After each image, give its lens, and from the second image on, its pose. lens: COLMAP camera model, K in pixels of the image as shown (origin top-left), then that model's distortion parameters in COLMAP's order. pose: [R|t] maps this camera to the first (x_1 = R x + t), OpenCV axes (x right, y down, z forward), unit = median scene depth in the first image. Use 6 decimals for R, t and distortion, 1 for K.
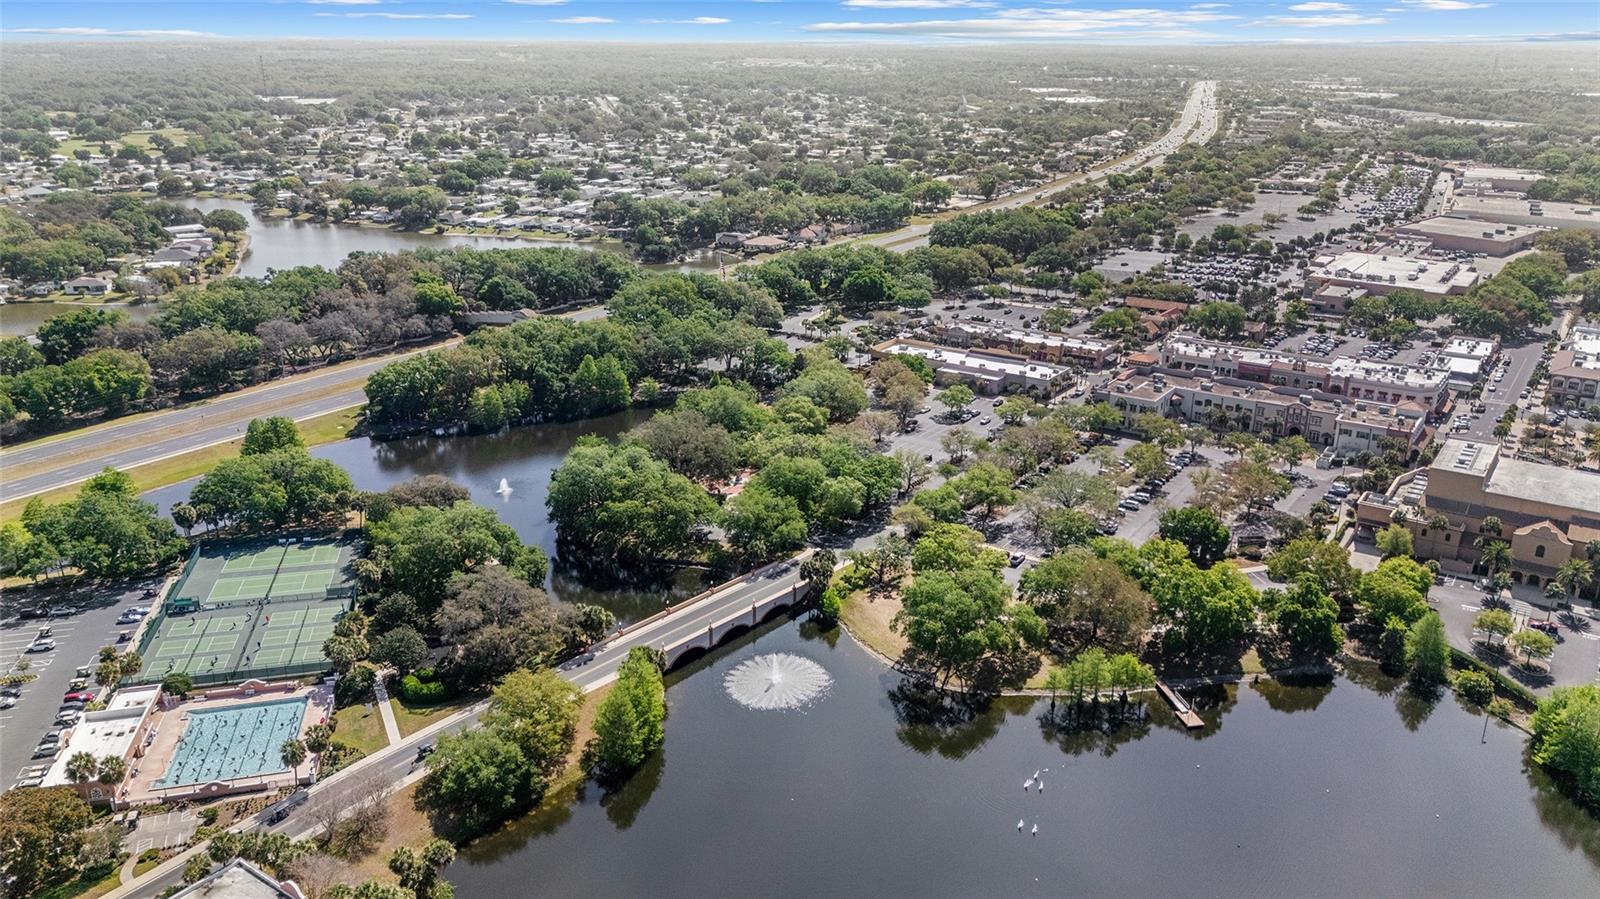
lens RADIAL K [[1161.4, 0, 799.3], [0, 1161.4, 456.5], [0, 0, 1]] dist [0.083399, -0.104513]
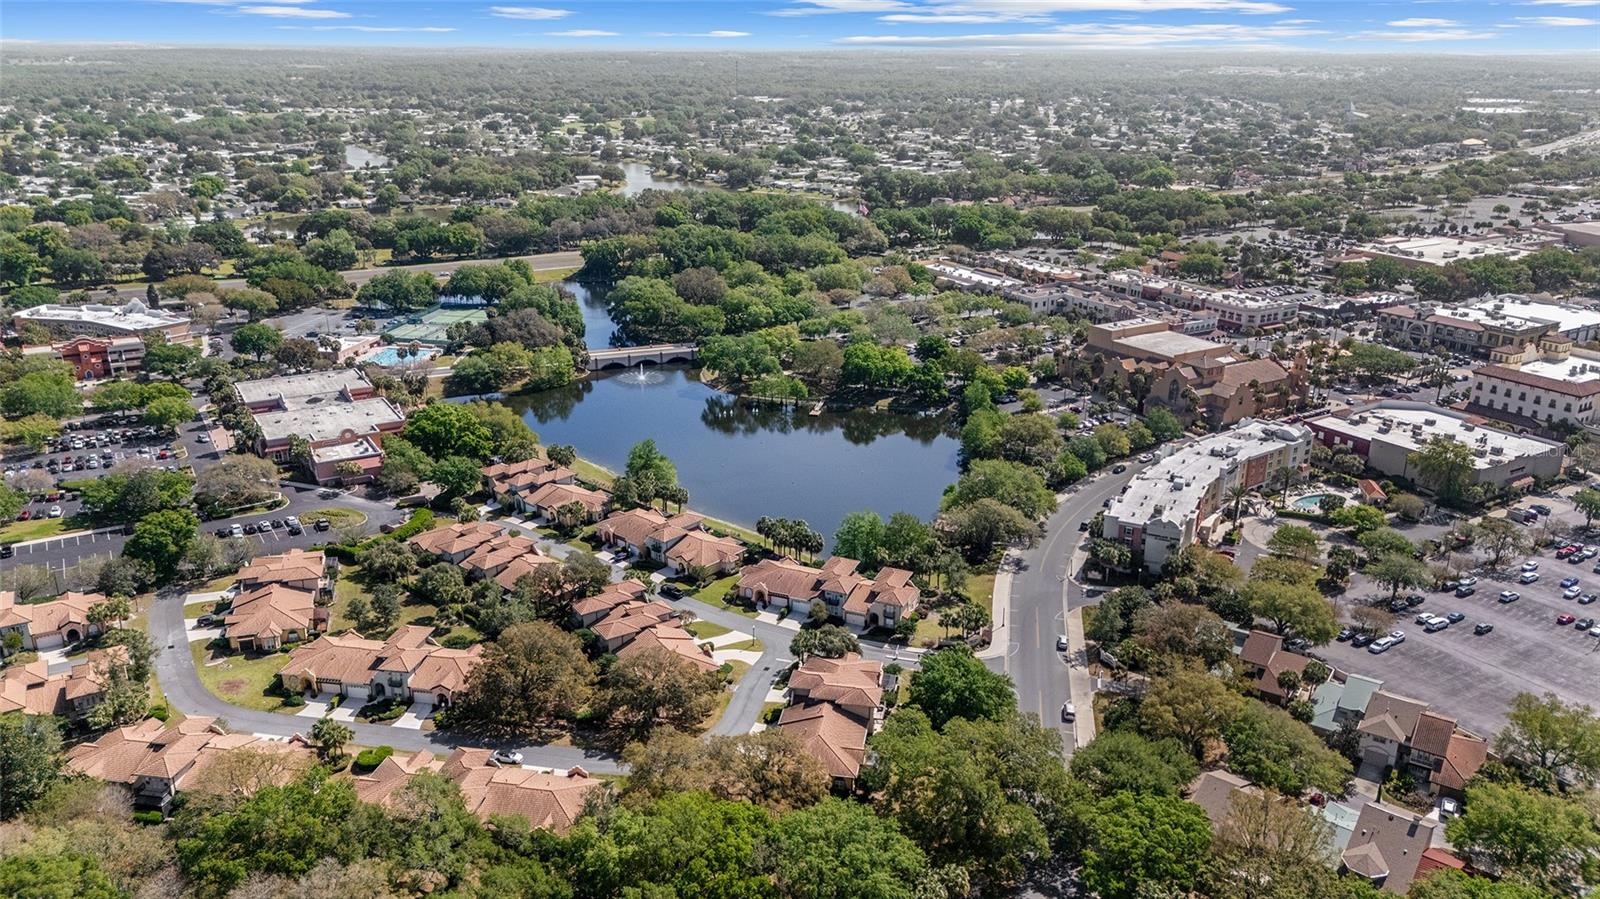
lens RADIAL K [[1174.7, 0, 800.0], [0, 1174.7, 449.5], [0, 0, 1]] dist [0.090377, -0.111286]
pose [[0.912035, 0.135404, -0.387114, 0.290244], [-0.141225, 0.989885, 0.013515, 0.072398], [0.385028, 0.042344, 0.921933, -0.200107]]
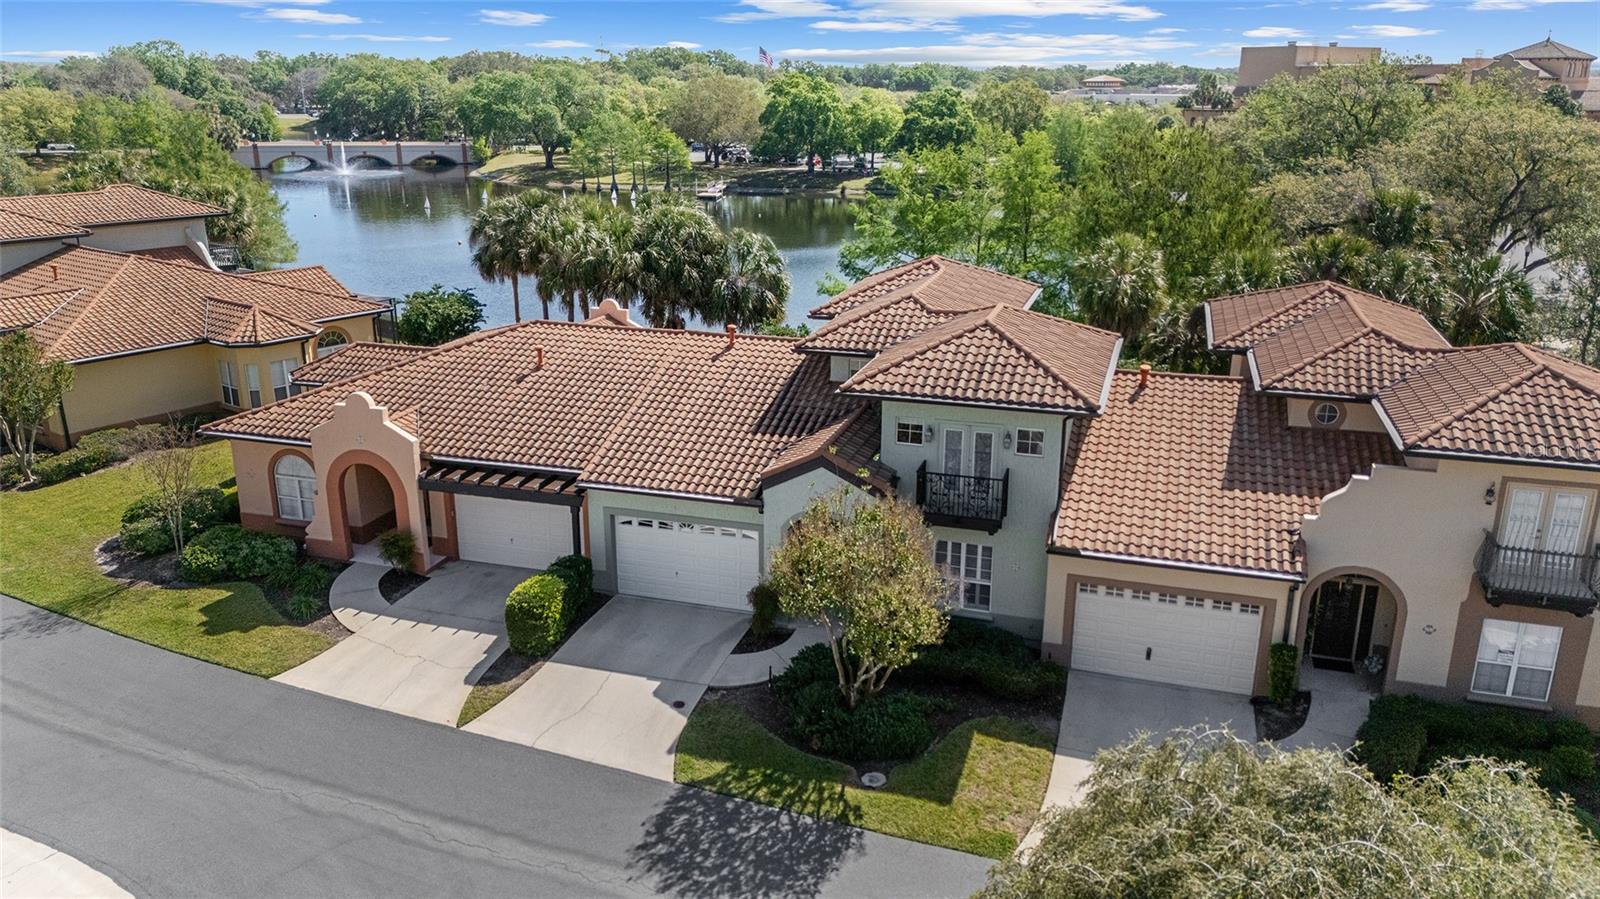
lens RADIAL K [[1161.4, 0, 799.3], [0, 1161.4, 456.5], [0, 0, 1]] dist [0.083399, -0.104513]
pose [[0.950306, 0.096194, -0.296081, 0.184469], [-0.107223, 0.994009, -0.021197, 0.117227], [0.292269, 0.051891, 0.954927, 0.067899]]
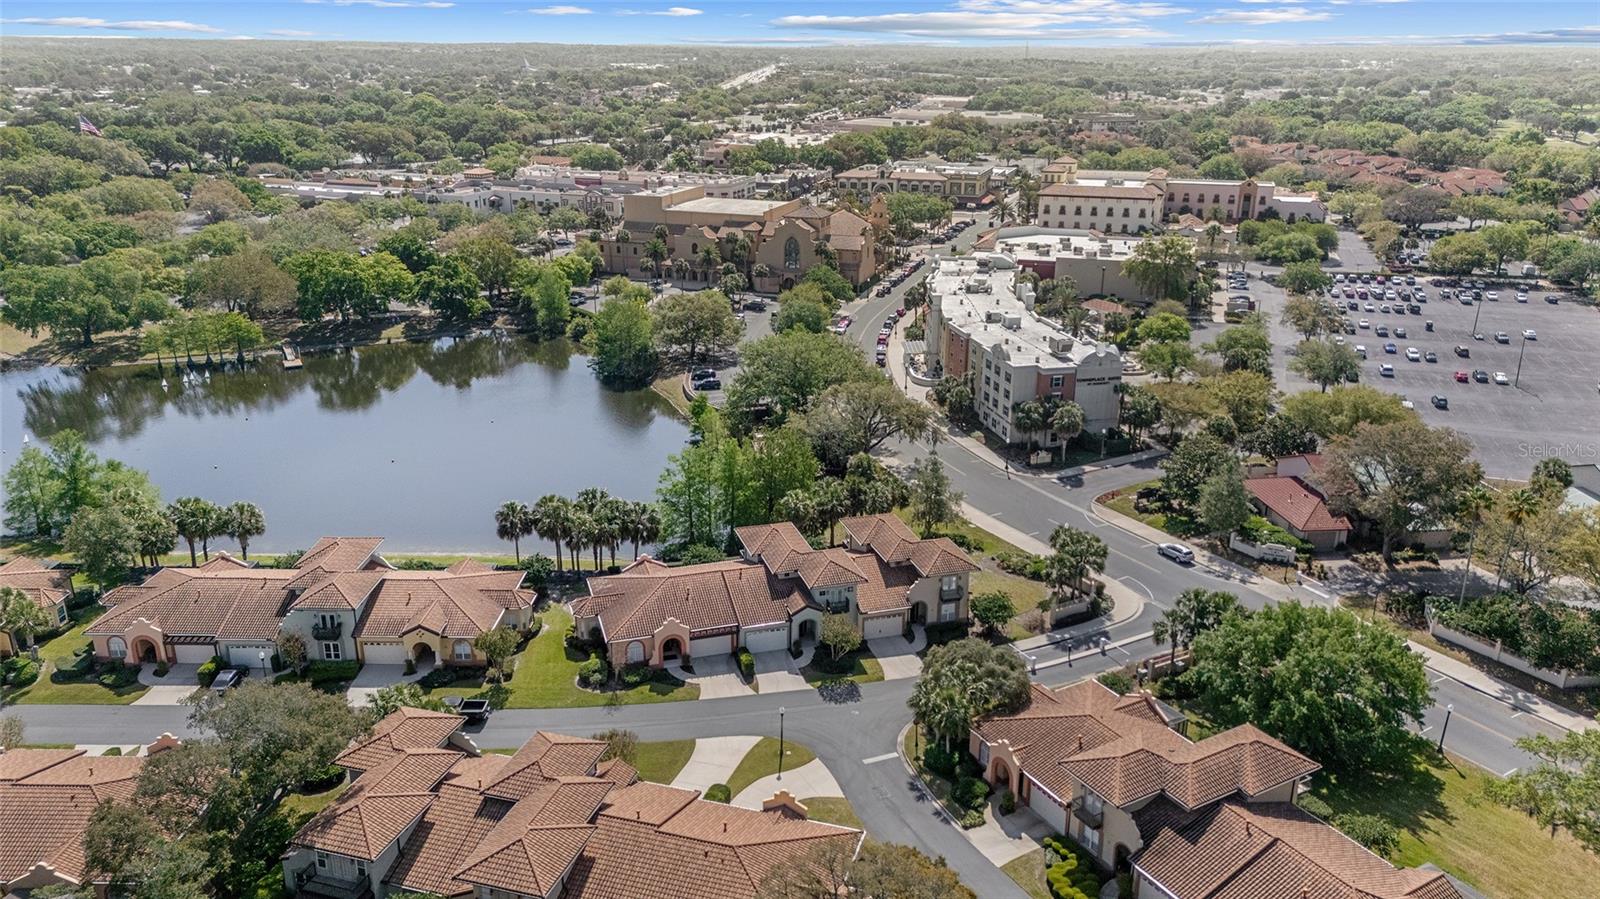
lens RADIAL K [[1161.4, 0, 799.3], [0, 1161.4, 456.5], [0, 0, 1]] dist [0.083399, -0.104513]
pose [[0.959552, -0.089426, 0.266951, 0.134850], [0.091740, 0.995776, 0.003816, 0.096611], [-0.266164, 0.020828, 0.963703, -0.040774]]
